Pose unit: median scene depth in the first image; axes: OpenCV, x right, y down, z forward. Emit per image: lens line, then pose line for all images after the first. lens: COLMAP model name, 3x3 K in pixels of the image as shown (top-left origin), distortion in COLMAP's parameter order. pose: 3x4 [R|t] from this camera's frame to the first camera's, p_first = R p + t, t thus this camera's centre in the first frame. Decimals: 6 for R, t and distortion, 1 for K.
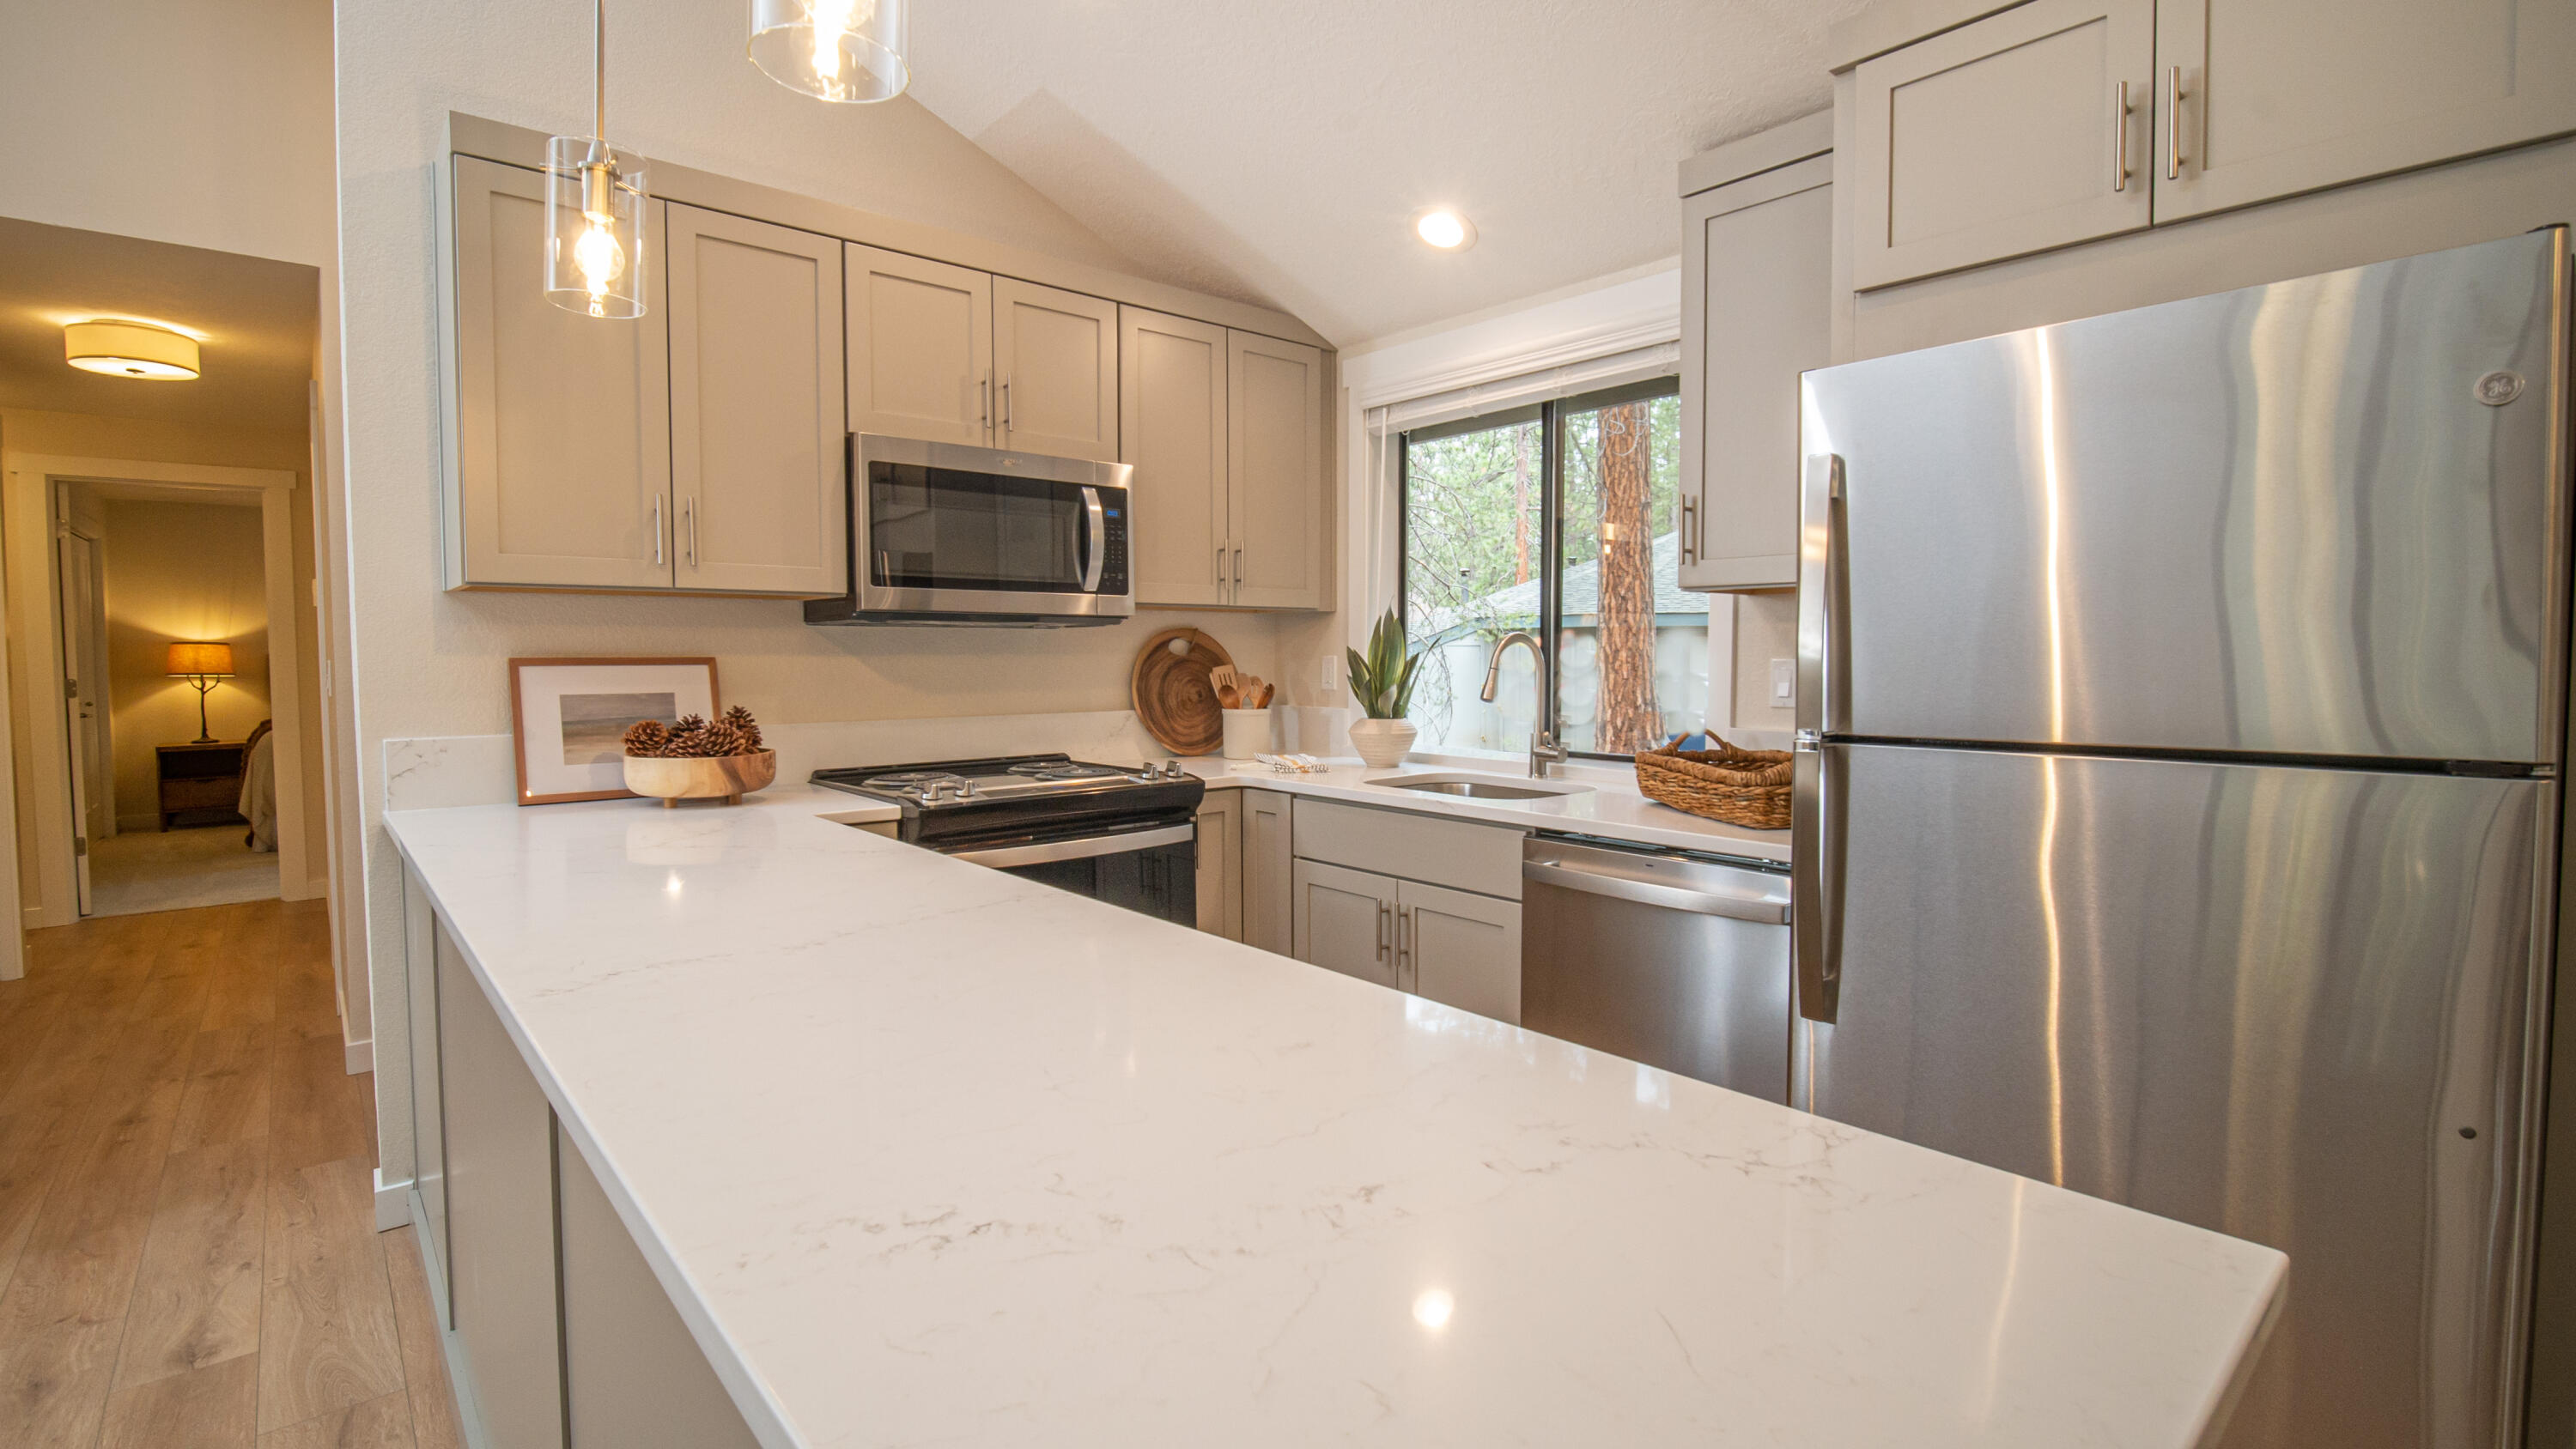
lens RADIAL K [[1155.1, 0, 1280.5], [0, 1155.1, 706.4], [0, 0, 1]] dist [-0.016709, -0.000874]
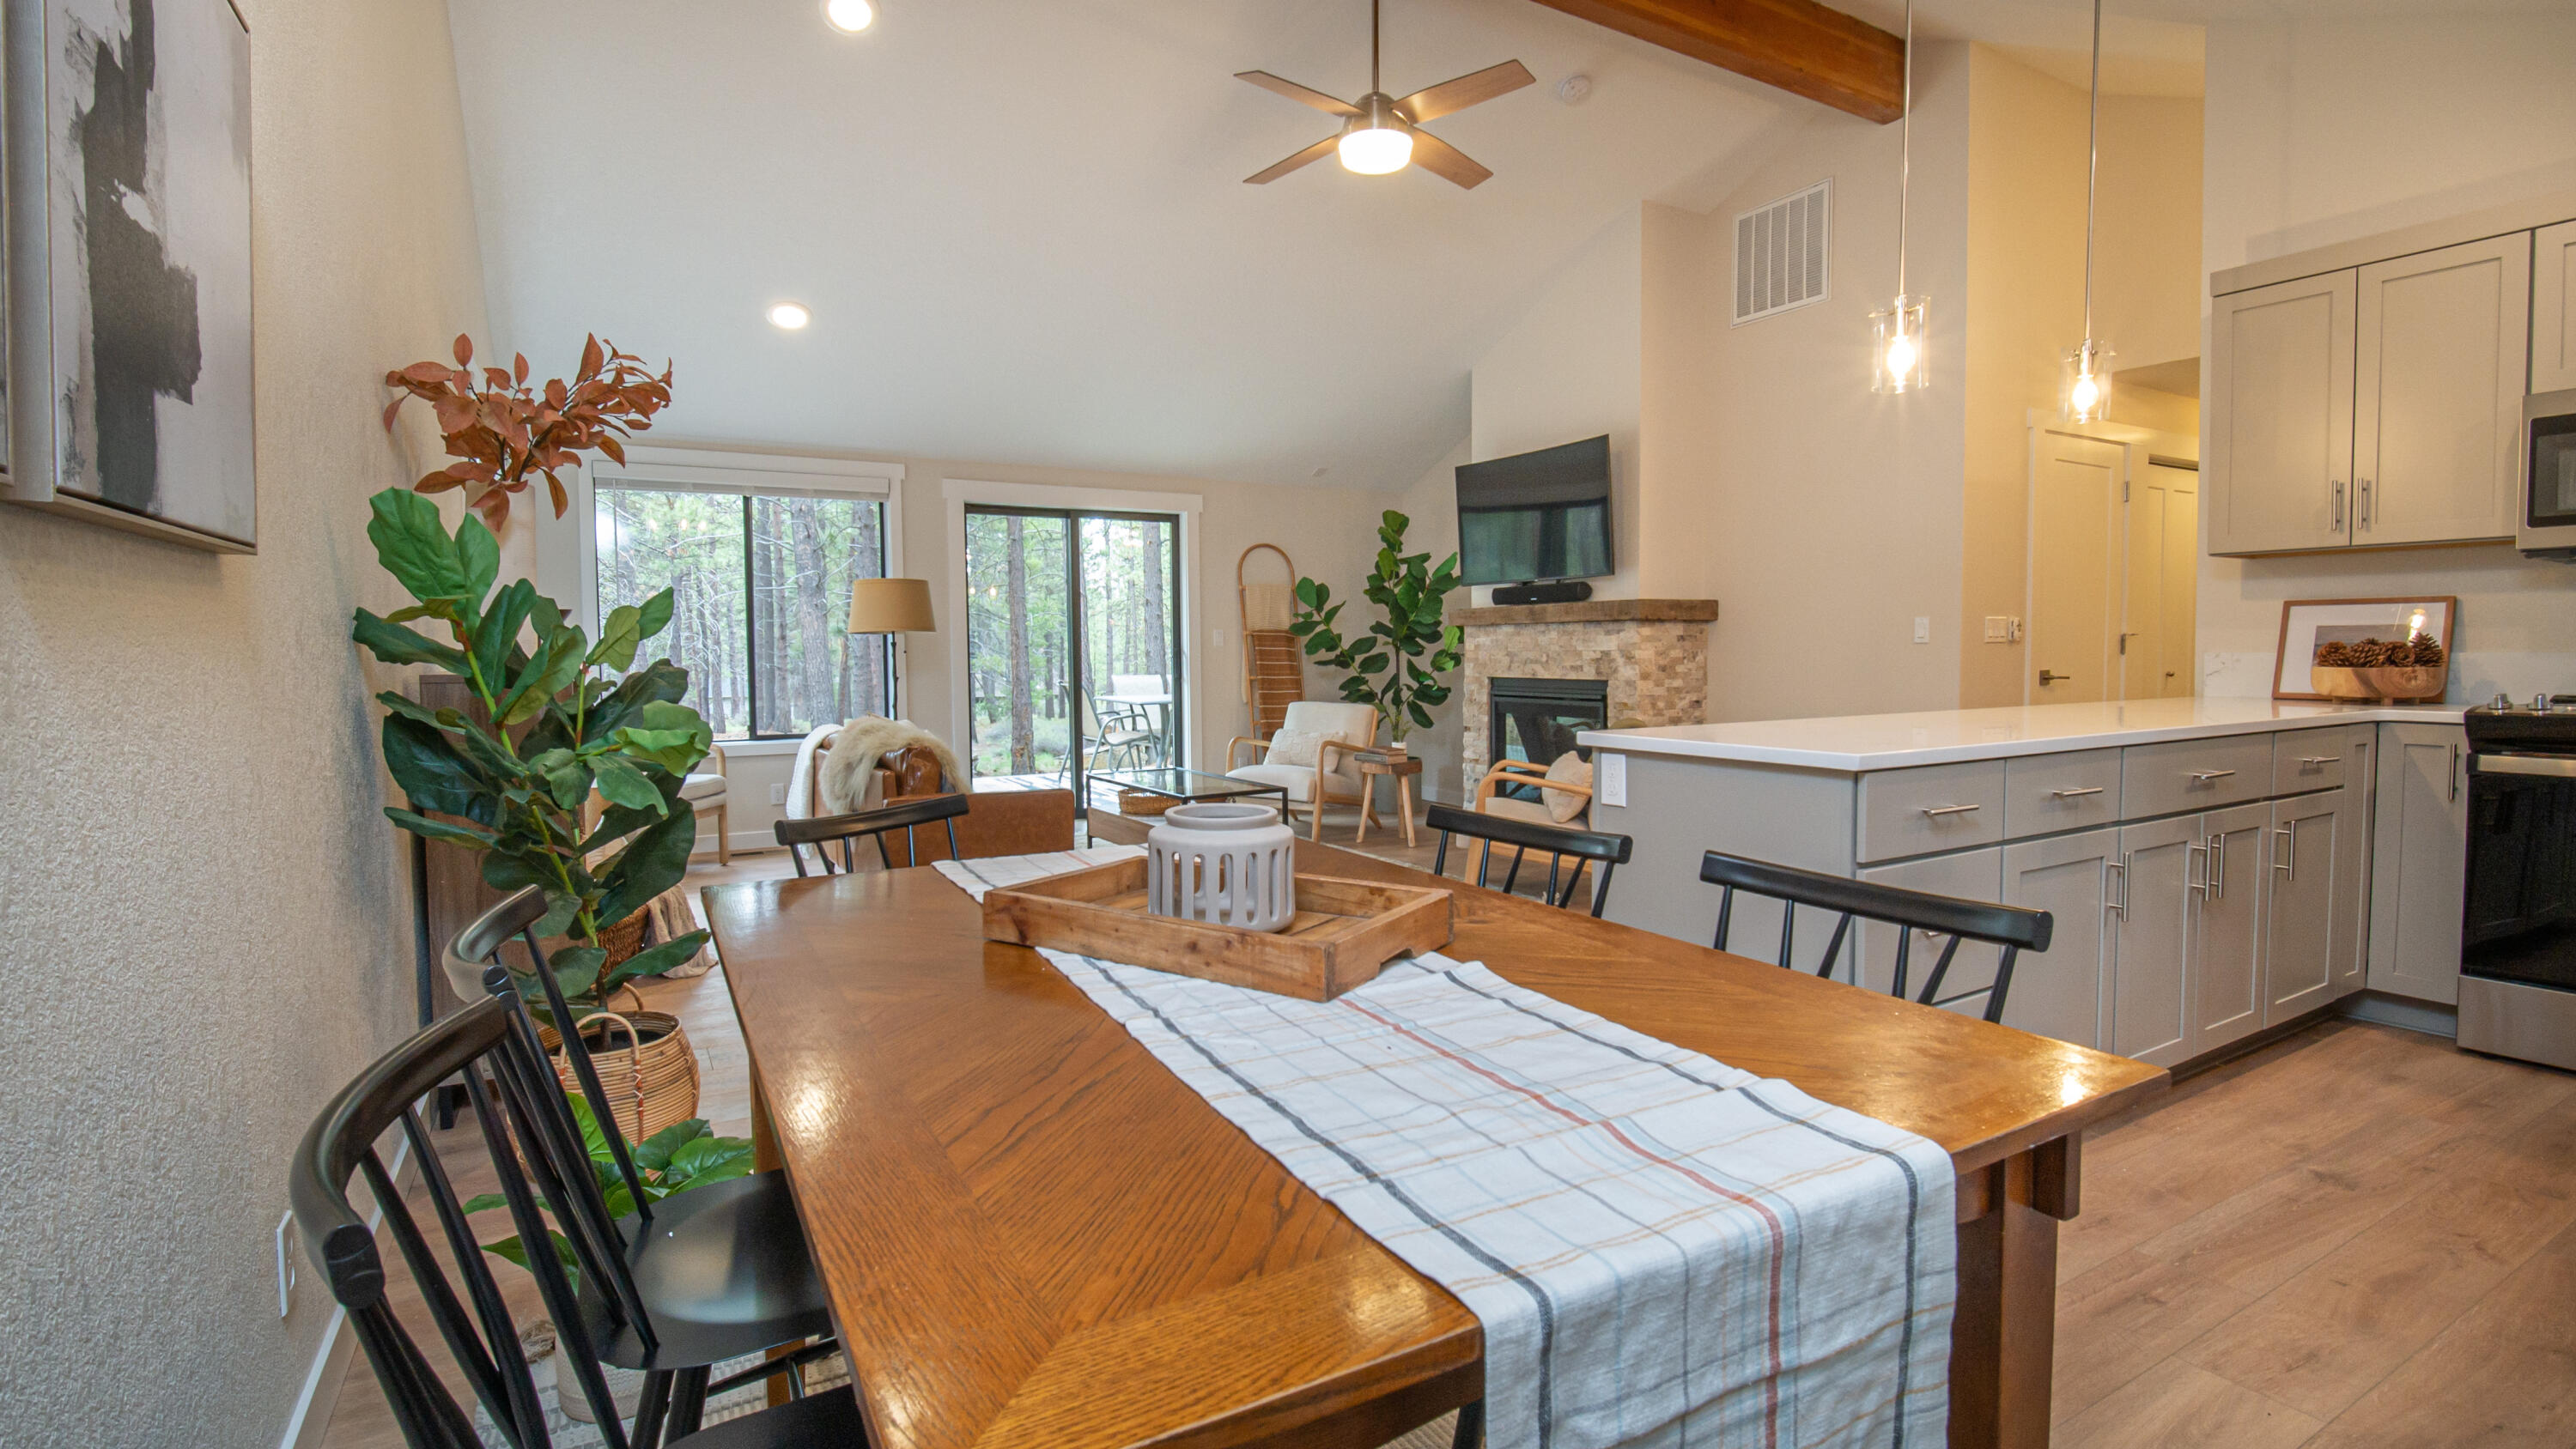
lens RADIAL K [[1155.1, 0, 1280.5], [0, 1155.1, 706.4], [0, 0, 1]] dist [-0.016709, -0.000874]
pose [[-0.189353, 0.053355, -0.980458, 0.974893], [-0.033945, 0.997570, 0.060842, 0.046478], [0.981322, 0.044802, -0.187082, 0.016960]]
